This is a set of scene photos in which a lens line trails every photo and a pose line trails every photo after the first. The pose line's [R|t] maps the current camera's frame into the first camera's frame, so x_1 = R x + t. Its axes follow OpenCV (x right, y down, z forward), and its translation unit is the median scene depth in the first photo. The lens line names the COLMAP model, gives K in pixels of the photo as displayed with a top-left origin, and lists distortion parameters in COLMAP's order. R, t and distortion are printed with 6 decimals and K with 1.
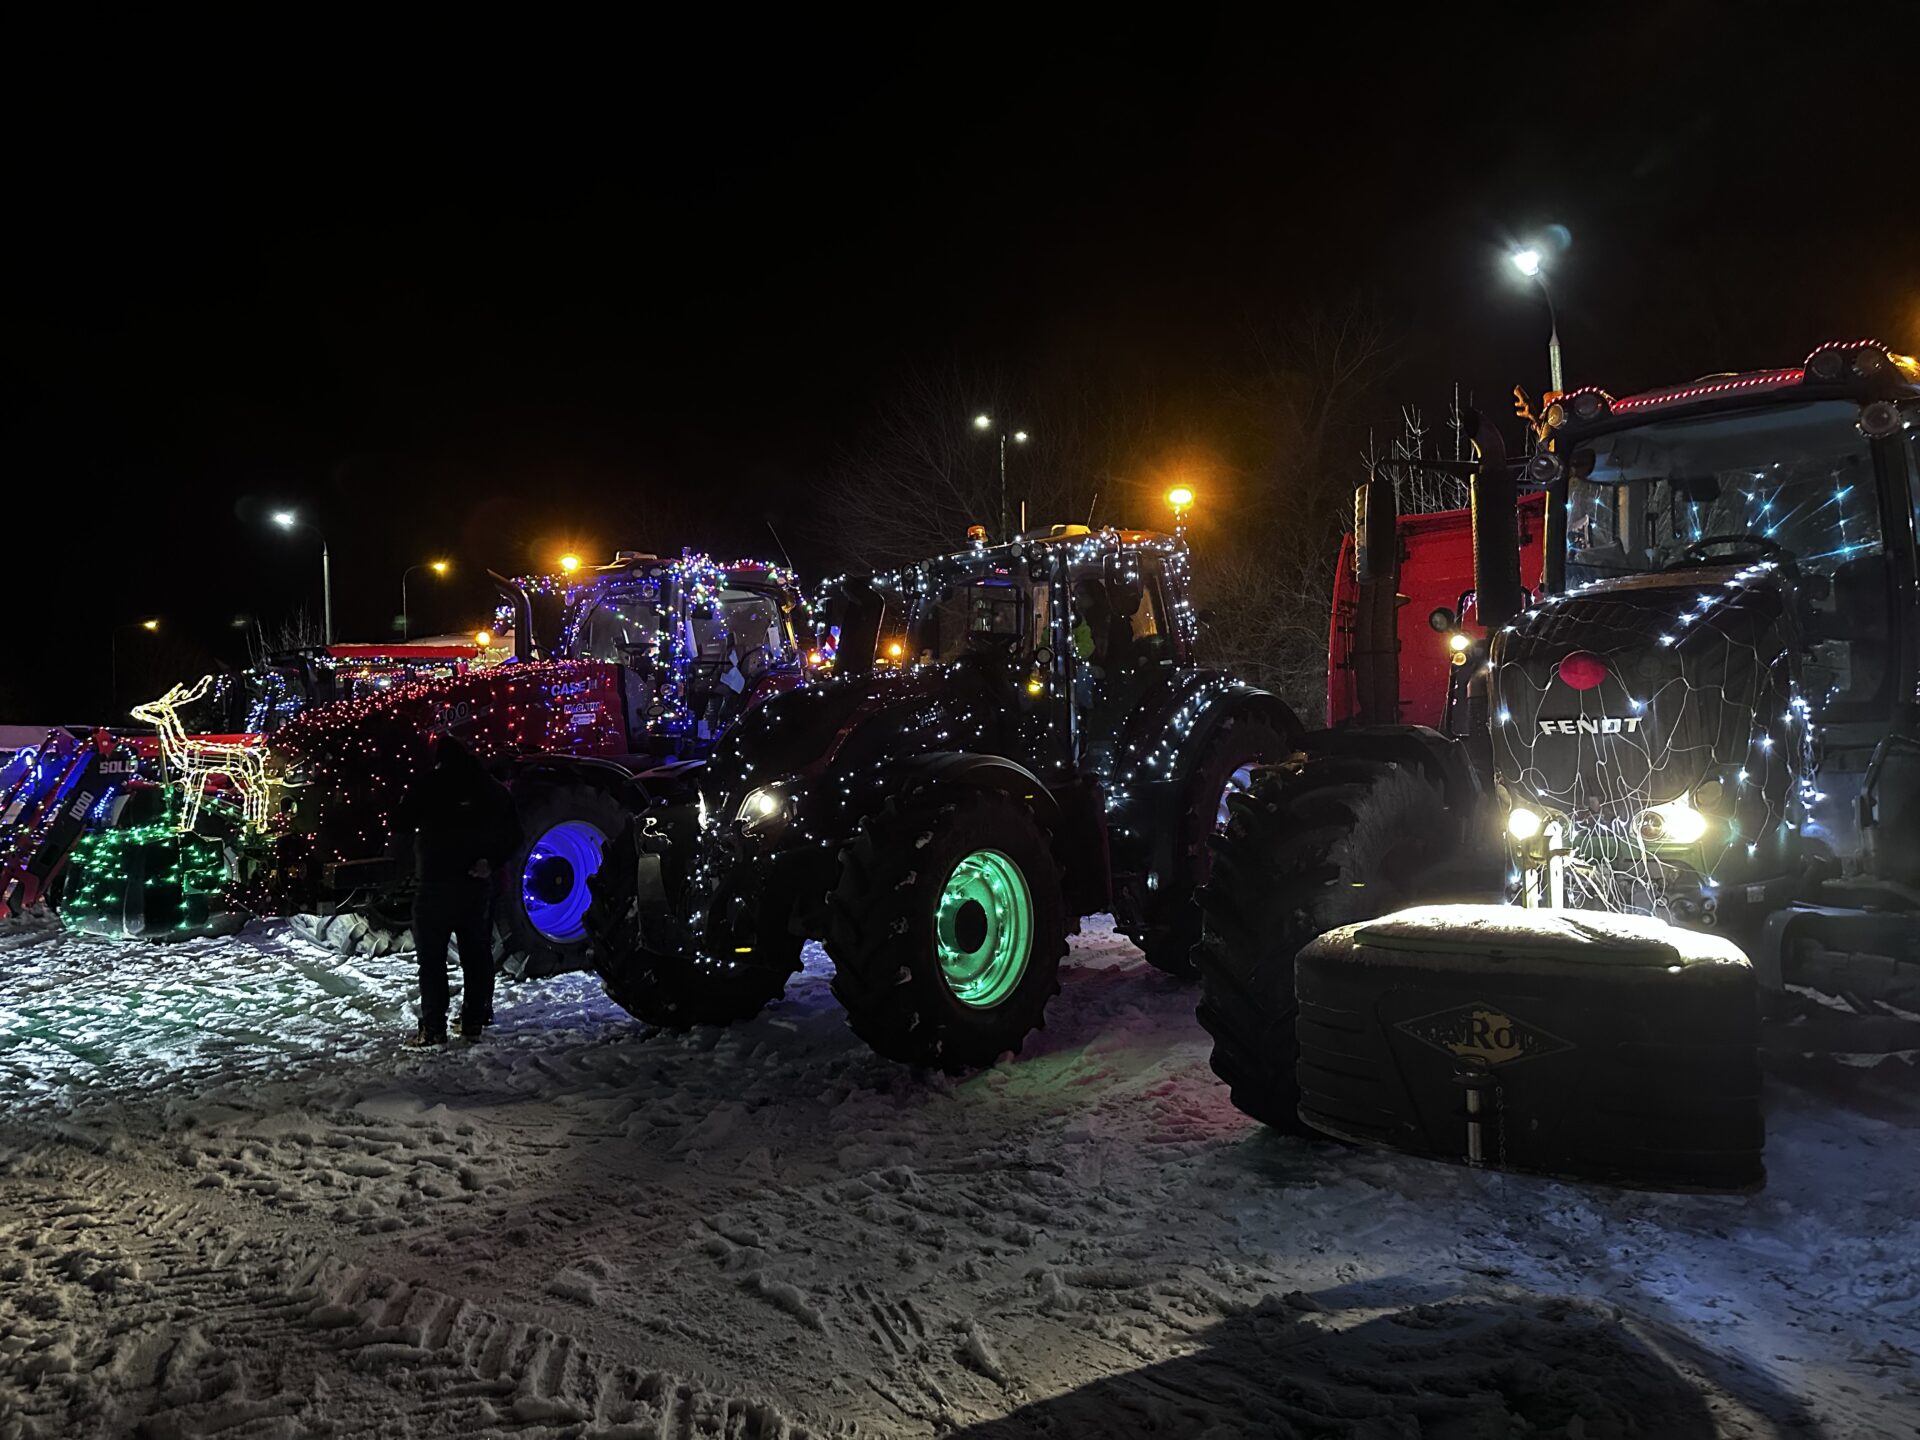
lens RADIAL K [[1346.5, 0, 955.6], [0, 1346.5, 713.1], [0, 0, 1]] dist [-0.005276, -0.001879]
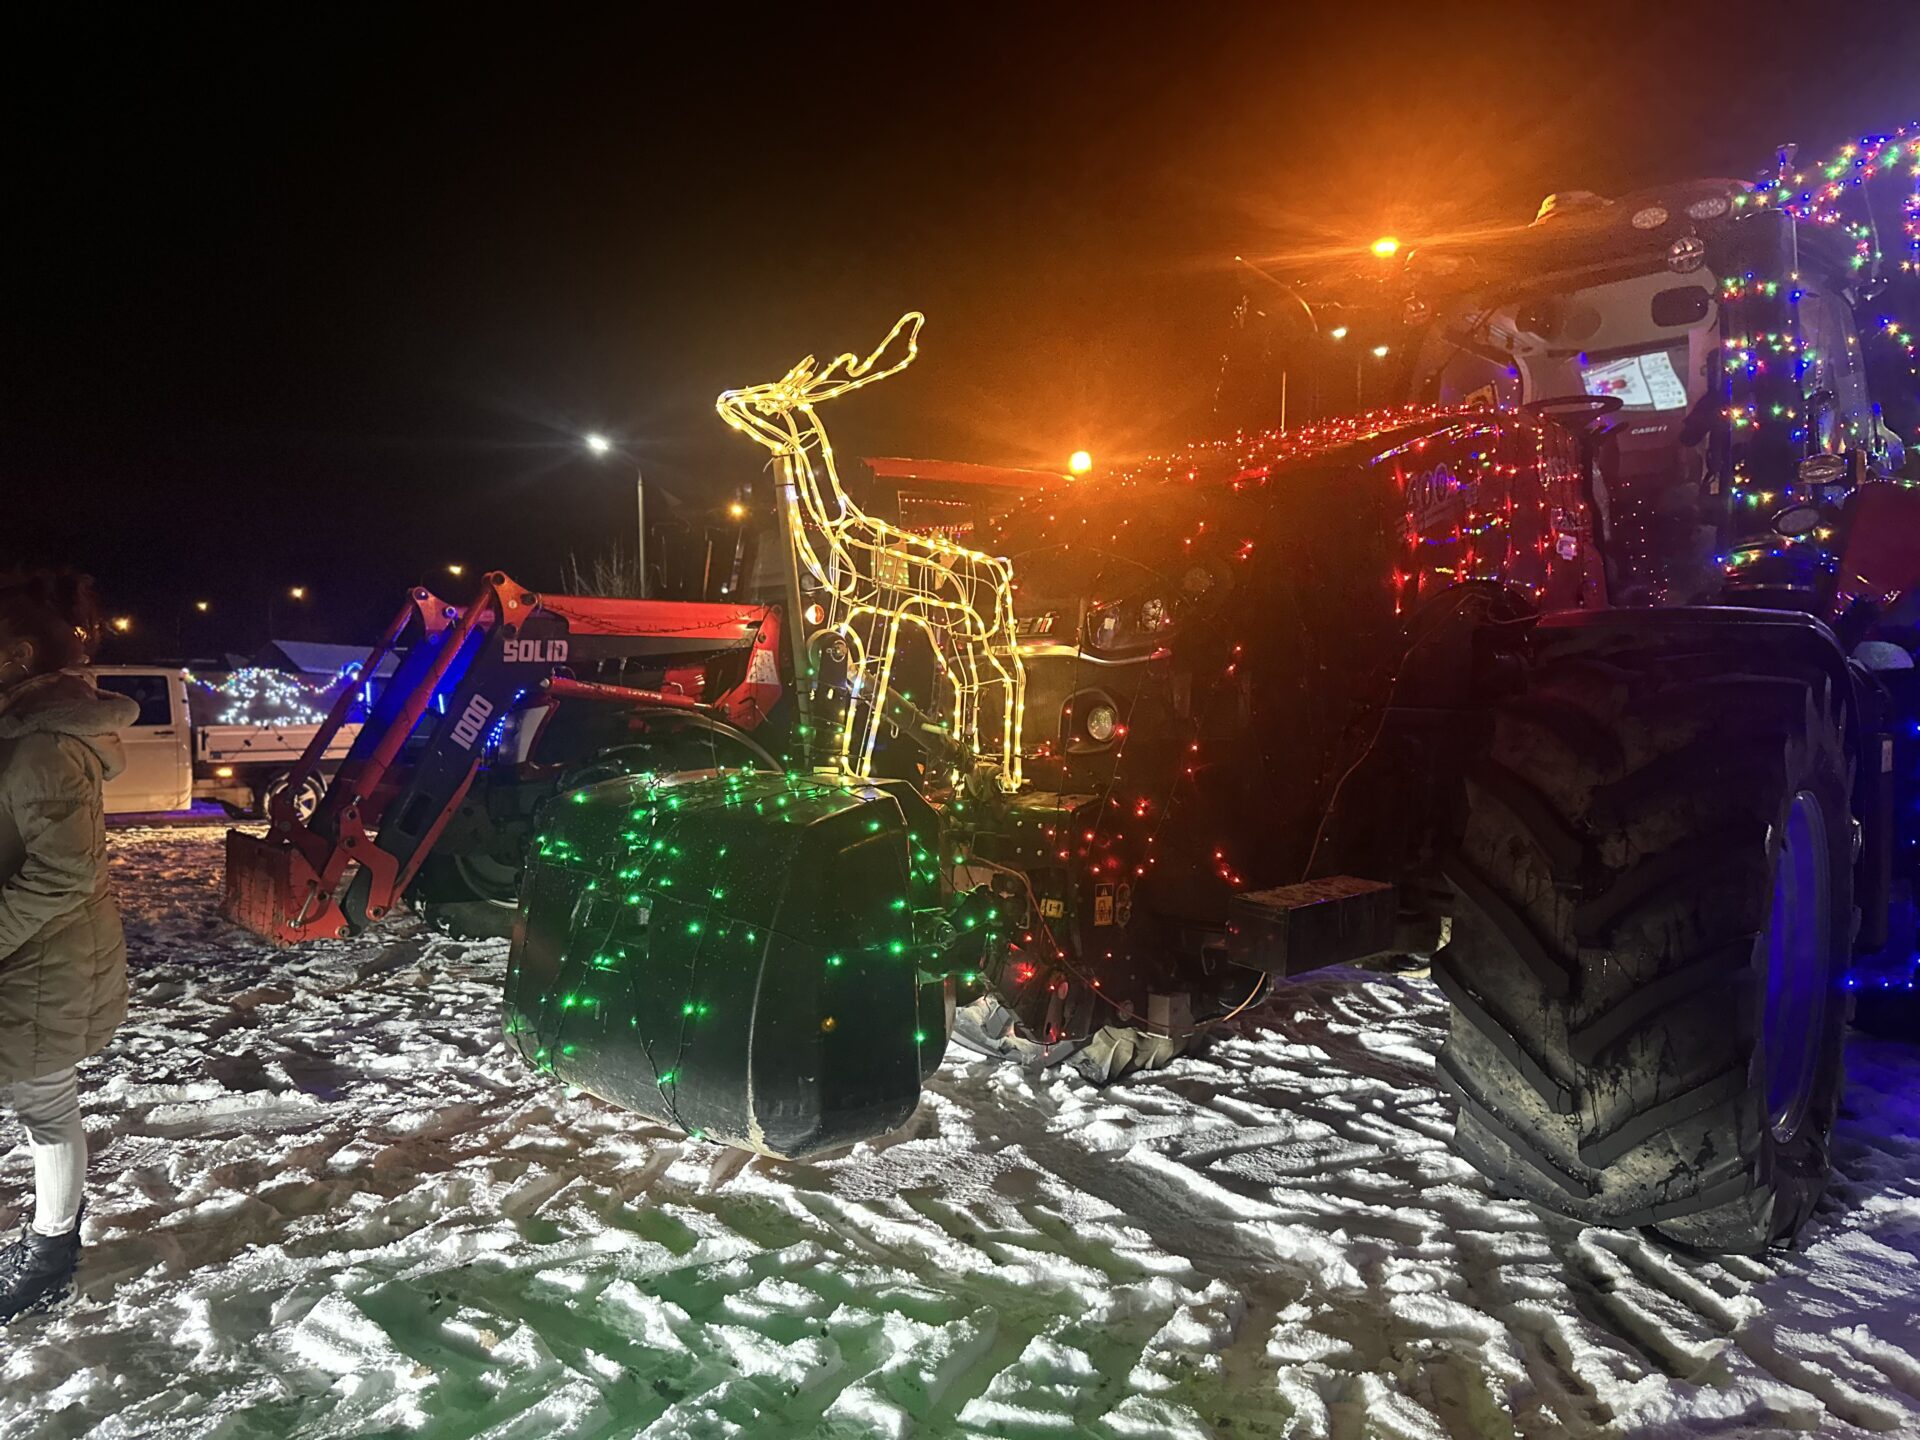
lens RADIAL K [[1346.5, 0, 963.6], [0, 1346.5, 725.2], [0, 0, 1]] dist [-0.005276, -0.001879]
pose [[0.985194, 0.026283, -0.169416, -0.488251], [-0.020570, 0.999162, 0.035392, 0.061872], [0.170204, -0.031383, 0.984909, 0.676820]]
